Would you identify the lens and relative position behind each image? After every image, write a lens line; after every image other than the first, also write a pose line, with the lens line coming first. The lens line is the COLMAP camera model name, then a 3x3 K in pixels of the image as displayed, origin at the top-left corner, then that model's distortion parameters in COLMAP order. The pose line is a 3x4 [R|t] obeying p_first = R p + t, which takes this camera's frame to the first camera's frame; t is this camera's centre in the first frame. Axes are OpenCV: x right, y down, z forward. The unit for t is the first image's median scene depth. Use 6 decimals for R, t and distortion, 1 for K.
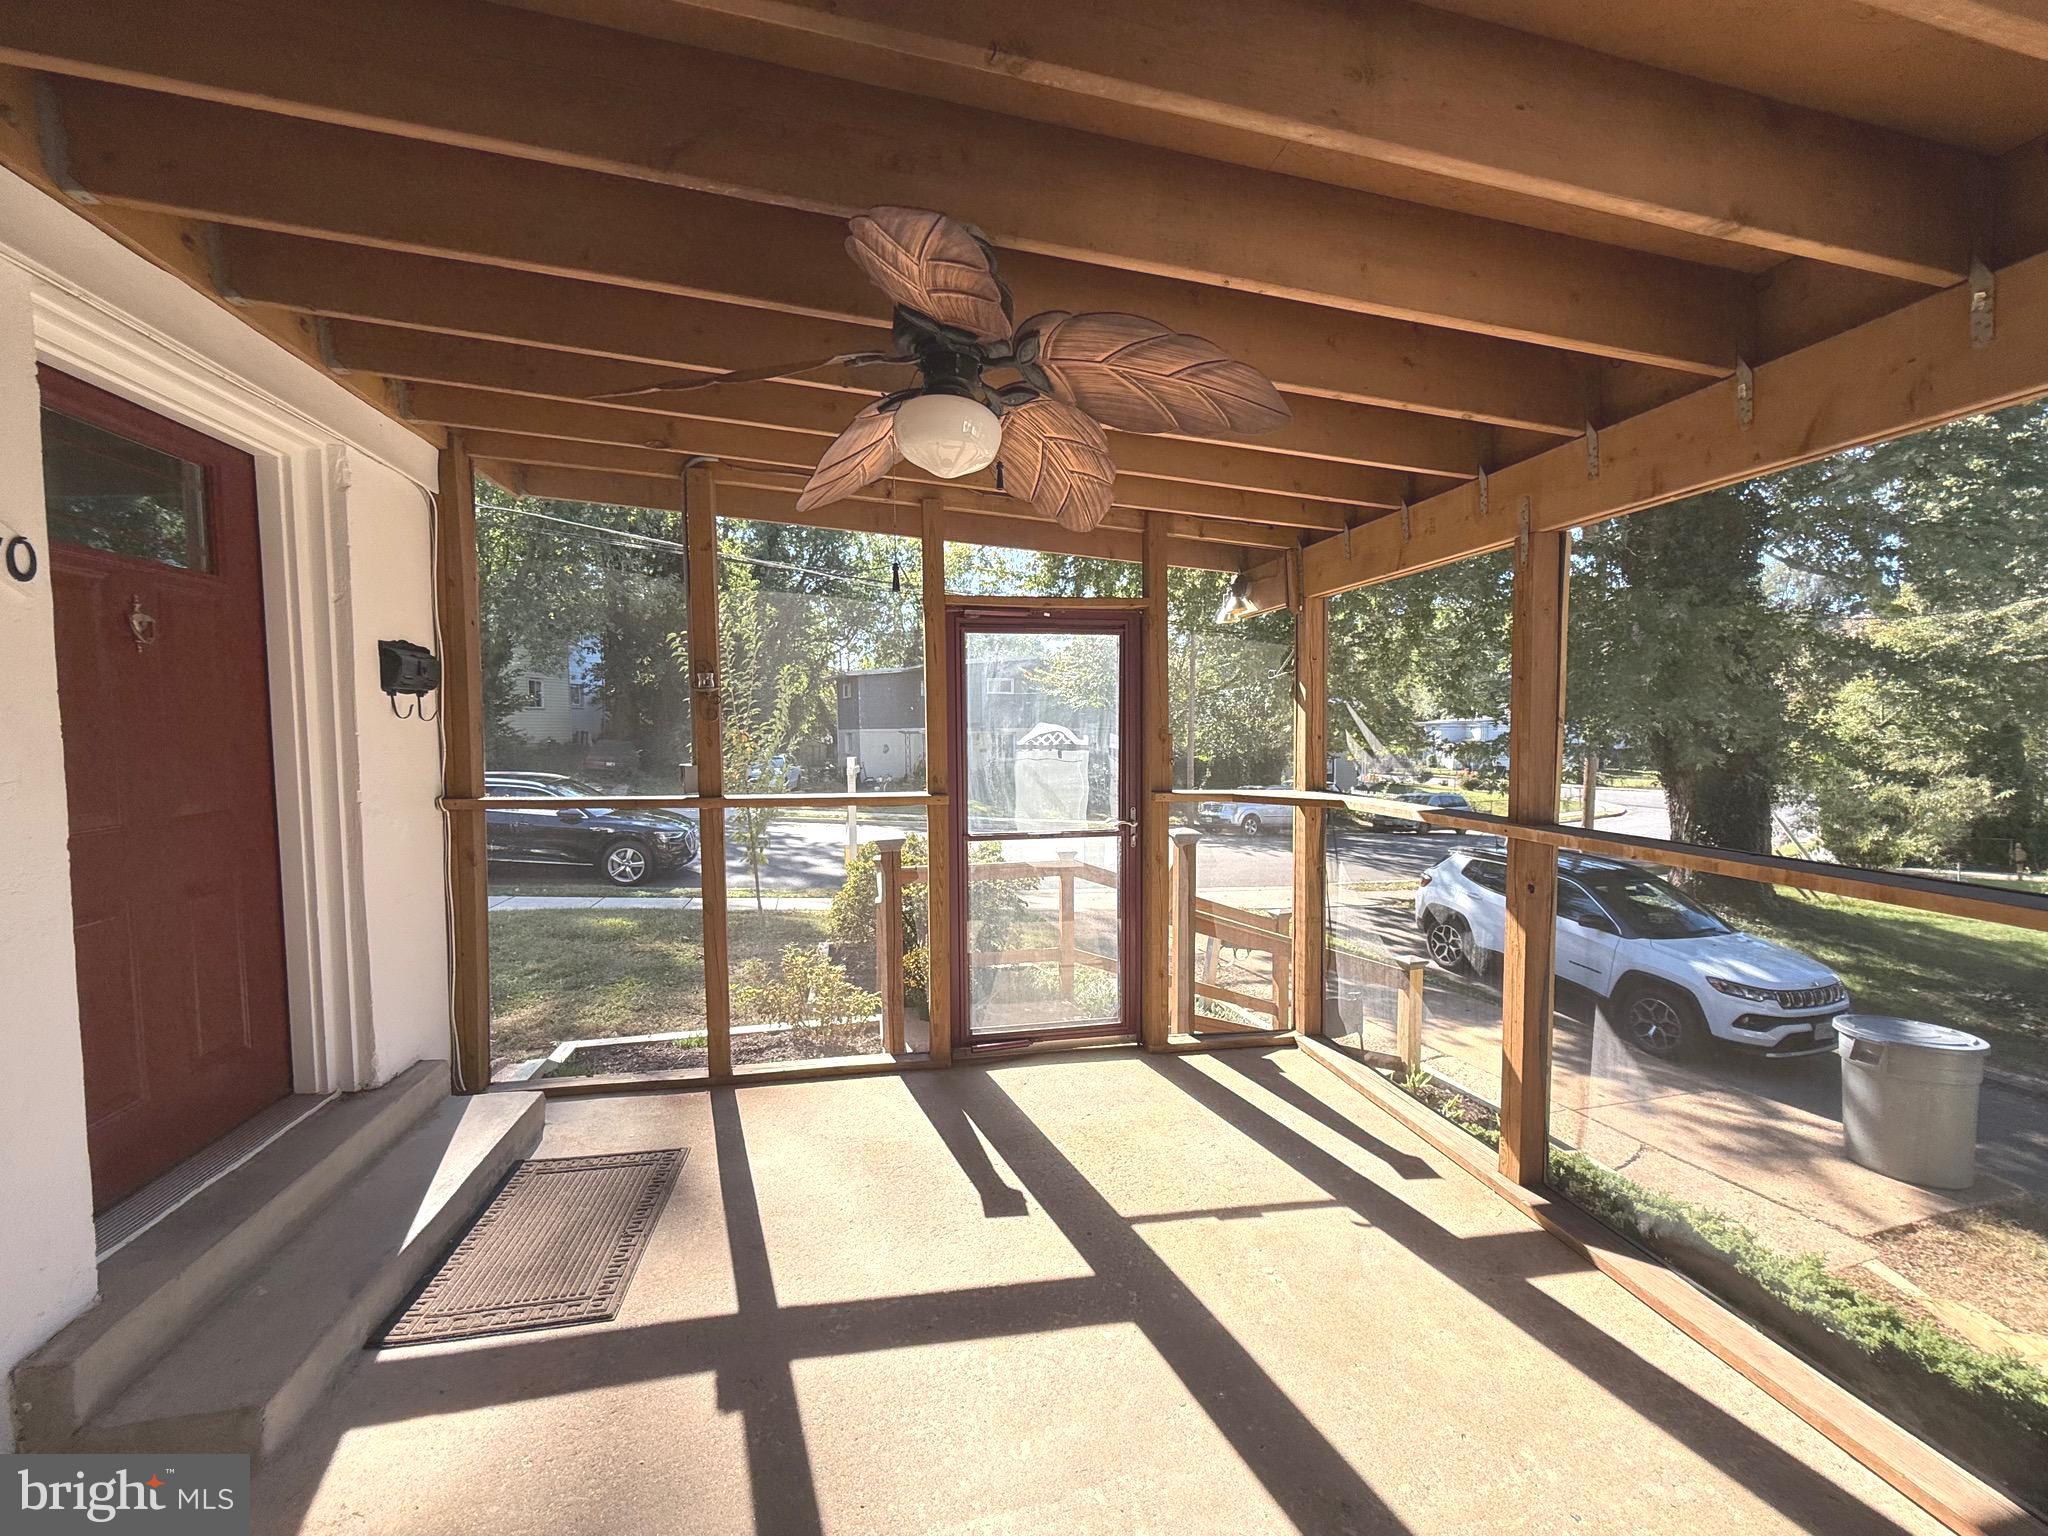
lens RADIAL K [[817.9, 0, 1031.8], [0, 817.9, 768.9], [0, 0, 1]] dist [0.000478, -0.000092]
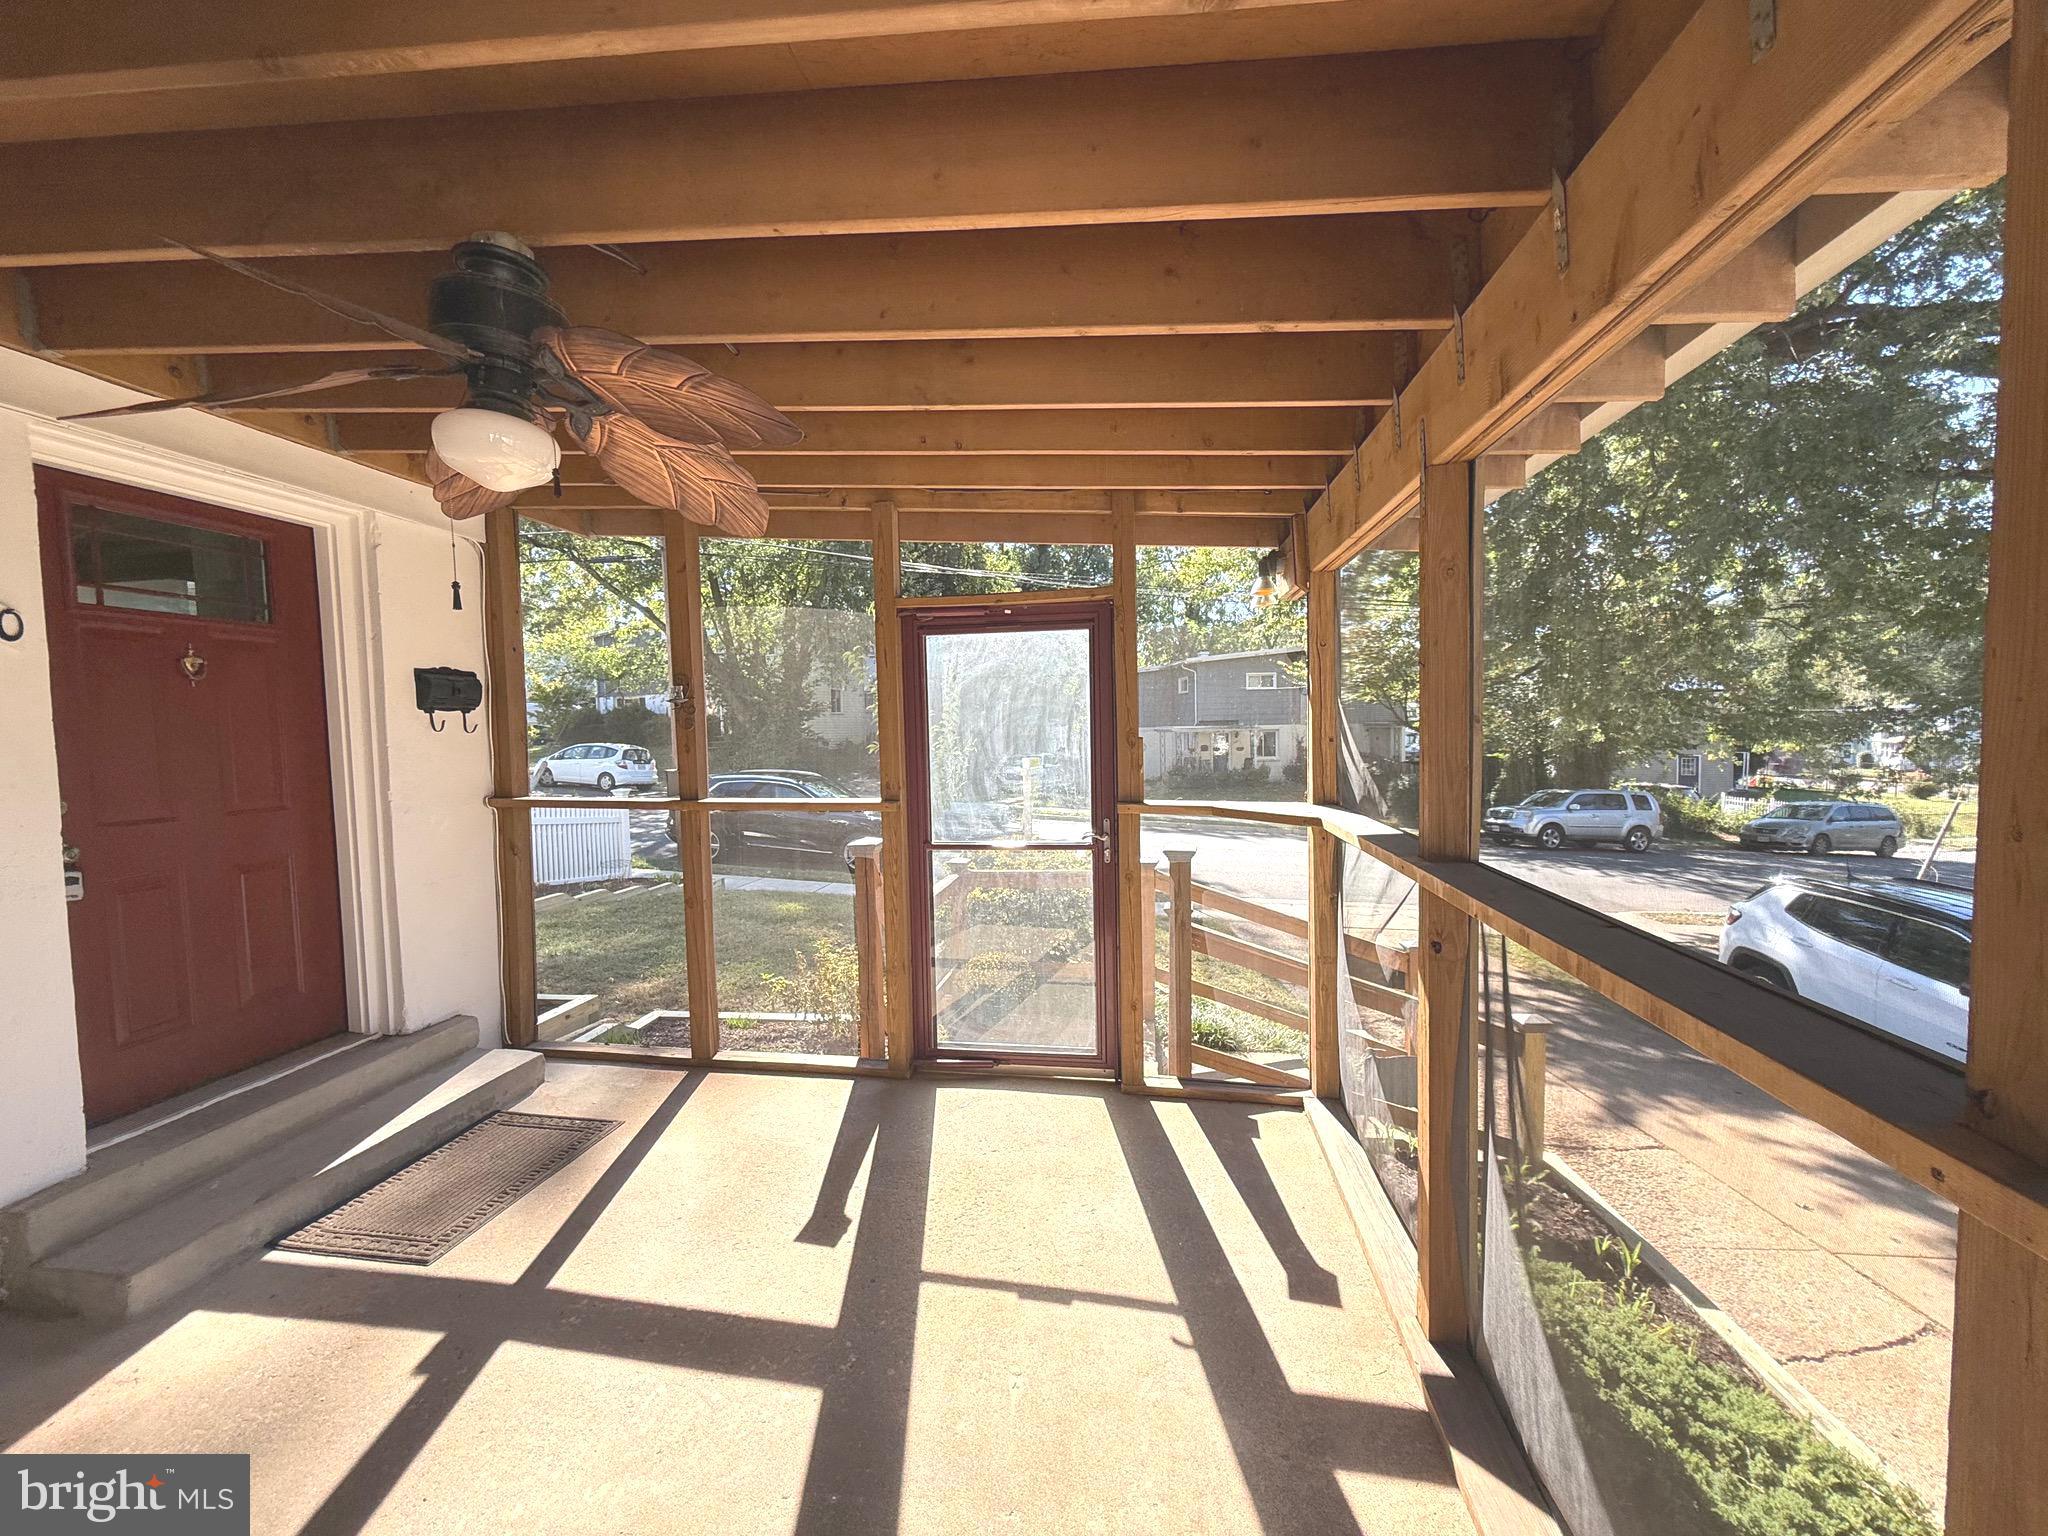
lens RADIAL K [[817.9, 0, 1024.7], [0, 817.9, 769.2], [0, 0, 1]] dist [0.000478, -0.000092]
pose [[0.939858, 0.005908, -0.341513, 0.390022], [-0.004822, 0.999980, 0.004029, -0.012793], [0.341531, -0.002140, 0.939868, 0.133257]]
